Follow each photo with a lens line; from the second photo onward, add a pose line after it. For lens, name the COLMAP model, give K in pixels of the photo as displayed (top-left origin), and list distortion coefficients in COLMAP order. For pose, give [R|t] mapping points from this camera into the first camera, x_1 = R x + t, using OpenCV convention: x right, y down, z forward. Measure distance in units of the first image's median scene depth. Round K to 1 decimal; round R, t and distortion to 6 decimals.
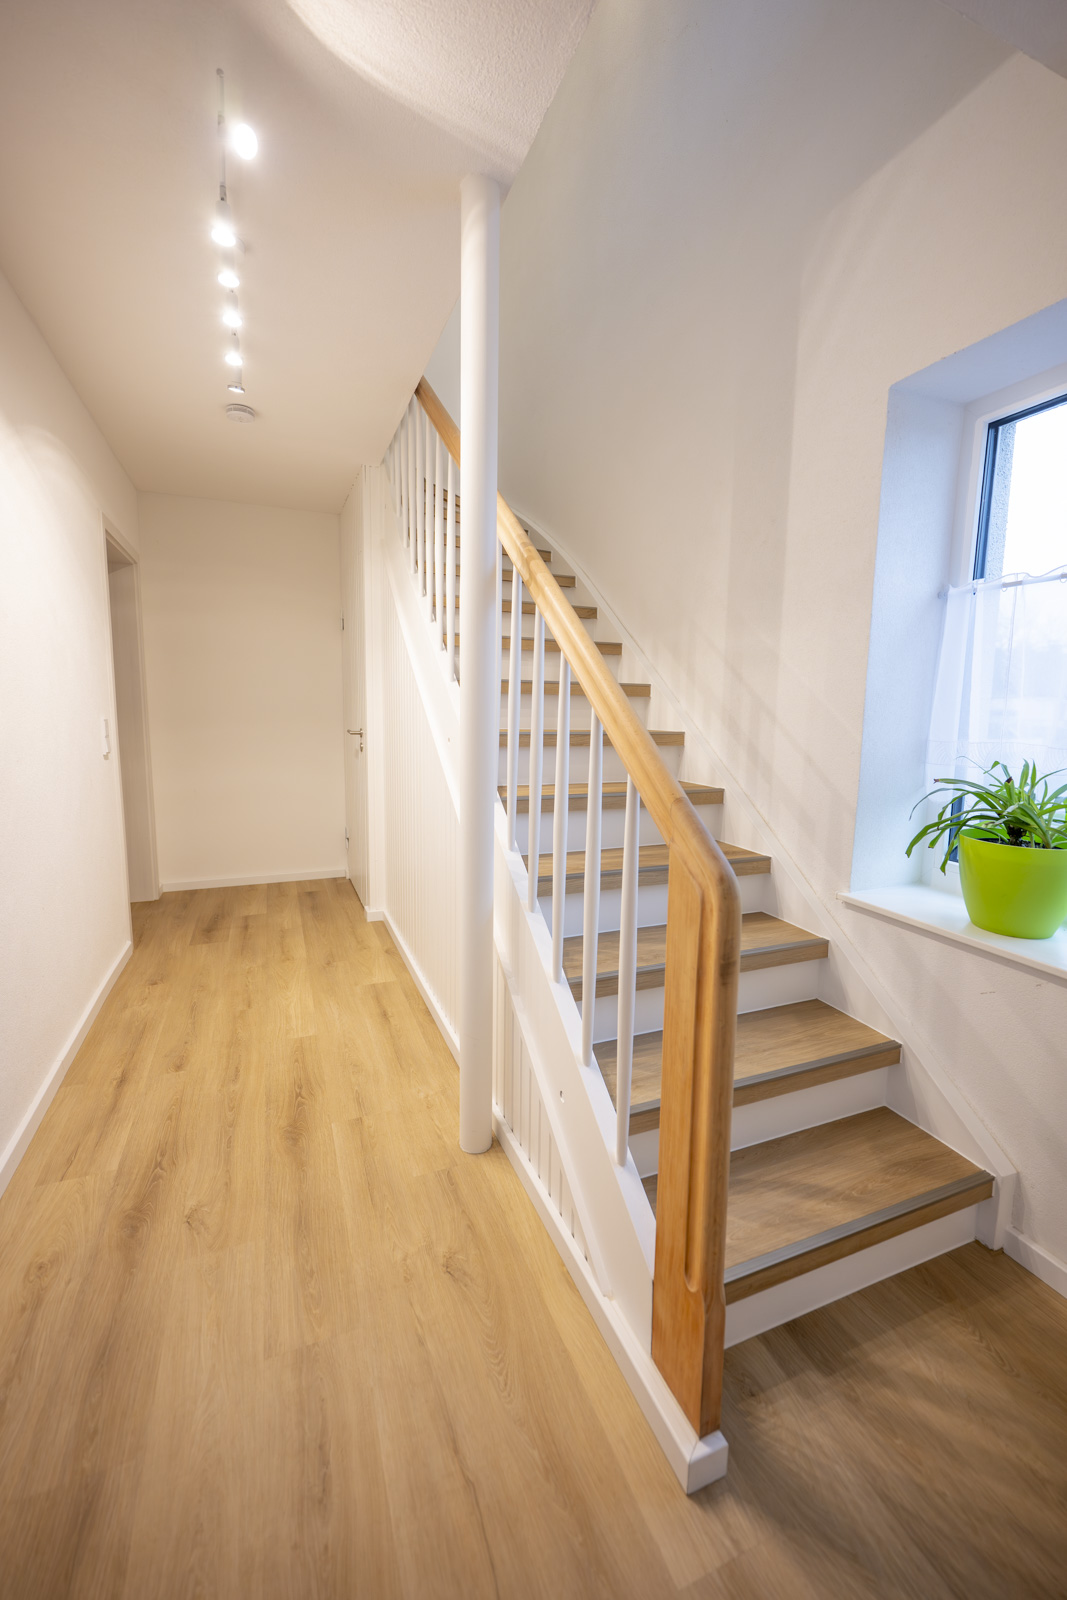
lens RADIAL K [[628.9, 0, 531.3], [0, 628.9, 800.3], [0, 0, 1]] dist [-0.002063, 0.000140]
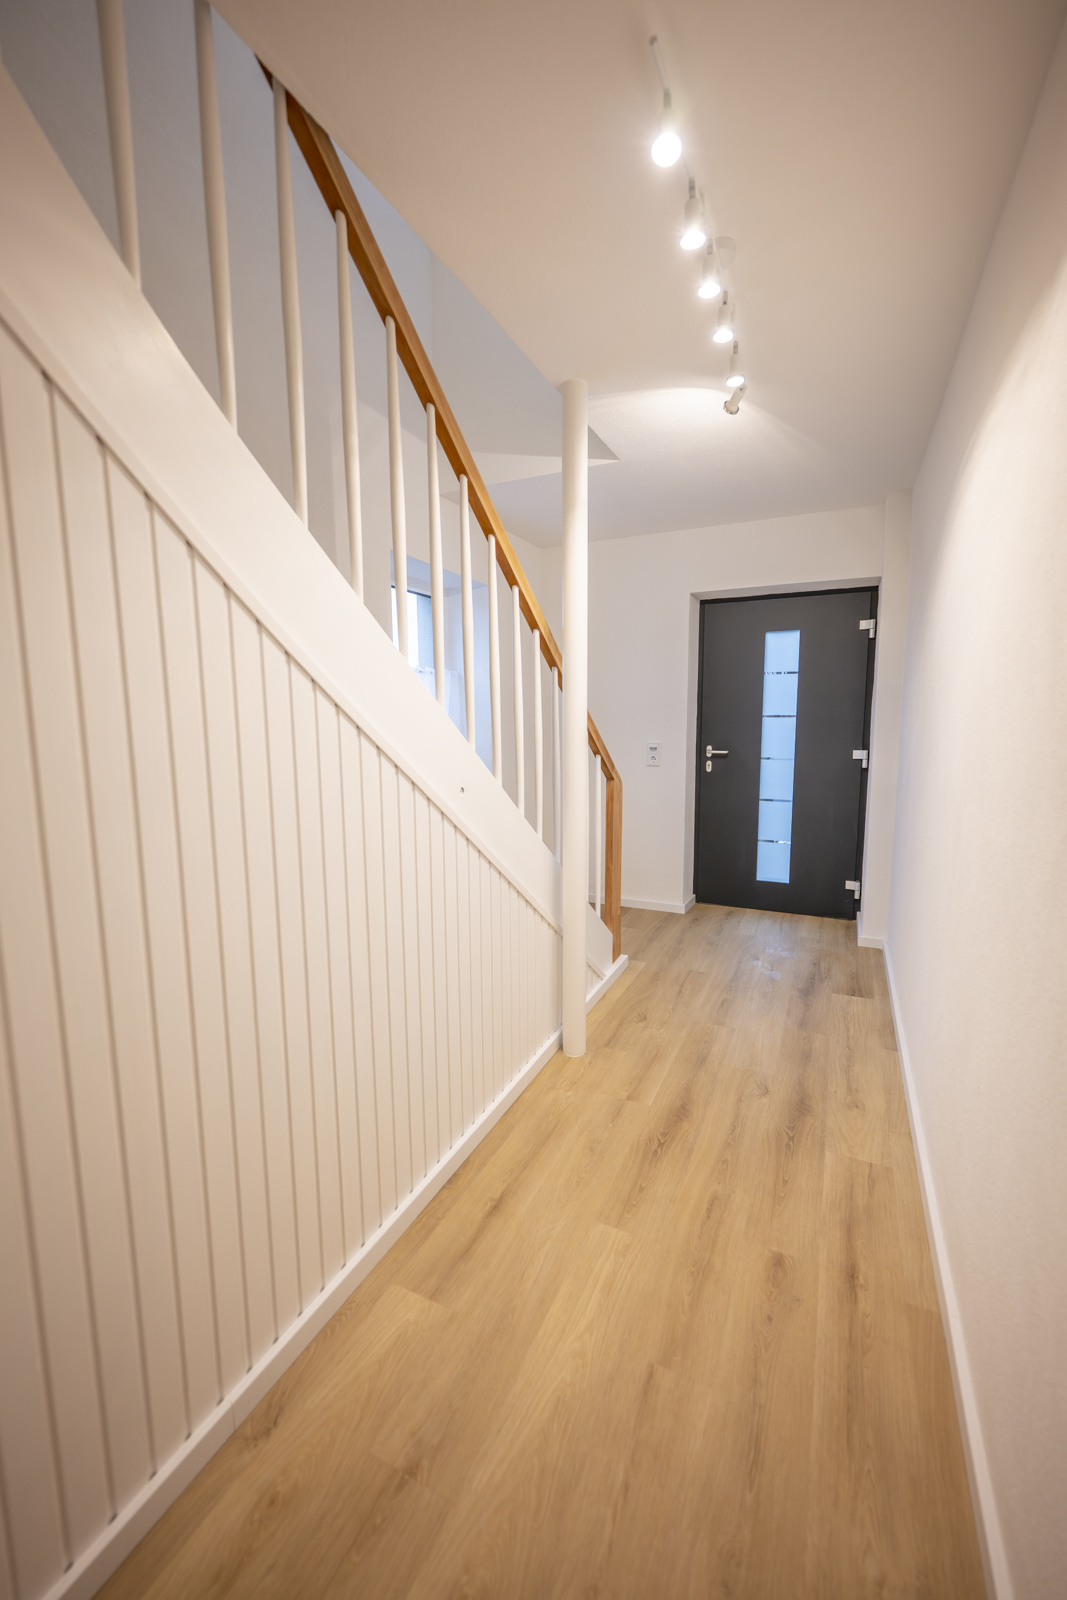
lens RADIAL K [[628.9, 0, 531.3], [0, 628.9, 800.3], [0, 0, 1]] dist [-0.002063, 0.000140]
pose [[-0.658509, -0.113100, 0.744026, -0.966823], [0.110364, 0.963441, 0.244133, -0.331193], [-0.744436, 0.242877, -0.621953, 1.740682]]
